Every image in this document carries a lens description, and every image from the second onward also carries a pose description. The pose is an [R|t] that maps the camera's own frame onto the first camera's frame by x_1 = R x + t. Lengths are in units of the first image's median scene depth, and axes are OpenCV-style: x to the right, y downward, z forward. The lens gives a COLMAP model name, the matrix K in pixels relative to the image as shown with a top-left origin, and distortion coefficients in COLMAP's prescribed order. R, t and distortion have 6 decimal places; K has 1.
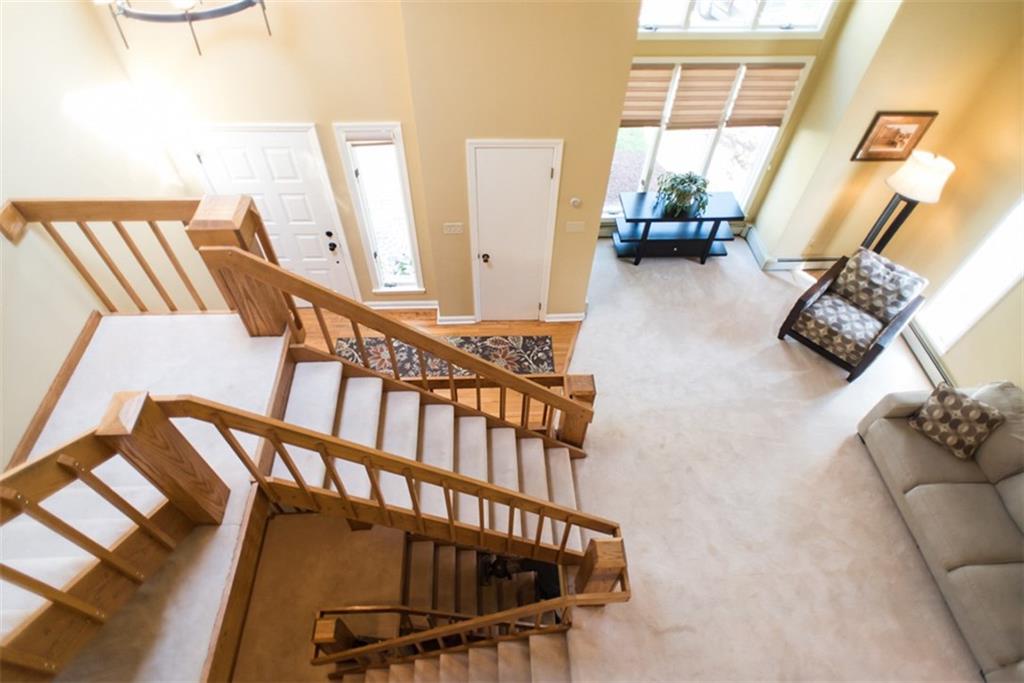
lens RADIAL K [[559.4, 0, 507.9], [0, 559.4, 343.2], [0, 0, 1]] dist [0.007799, -0.001752]
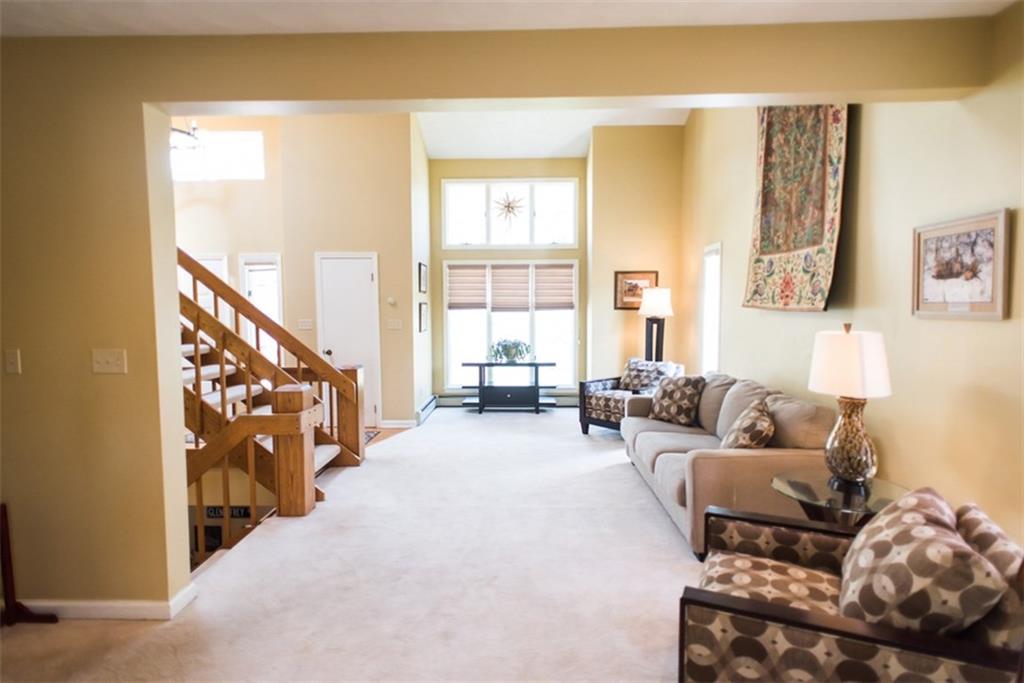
lens RADIAL K [[559.4, 0, 512.2], [0, 559.4, 341.4], [0, 0, 1]] dist [0.007799, -0.001752]
pose [[0.997223, -0.018508, -0.072140, 0.471907], [-0.040547, 0.677571, -0.734339, 0.754469], [0.062471, 0.735224, 0.674939, 0.127679]]
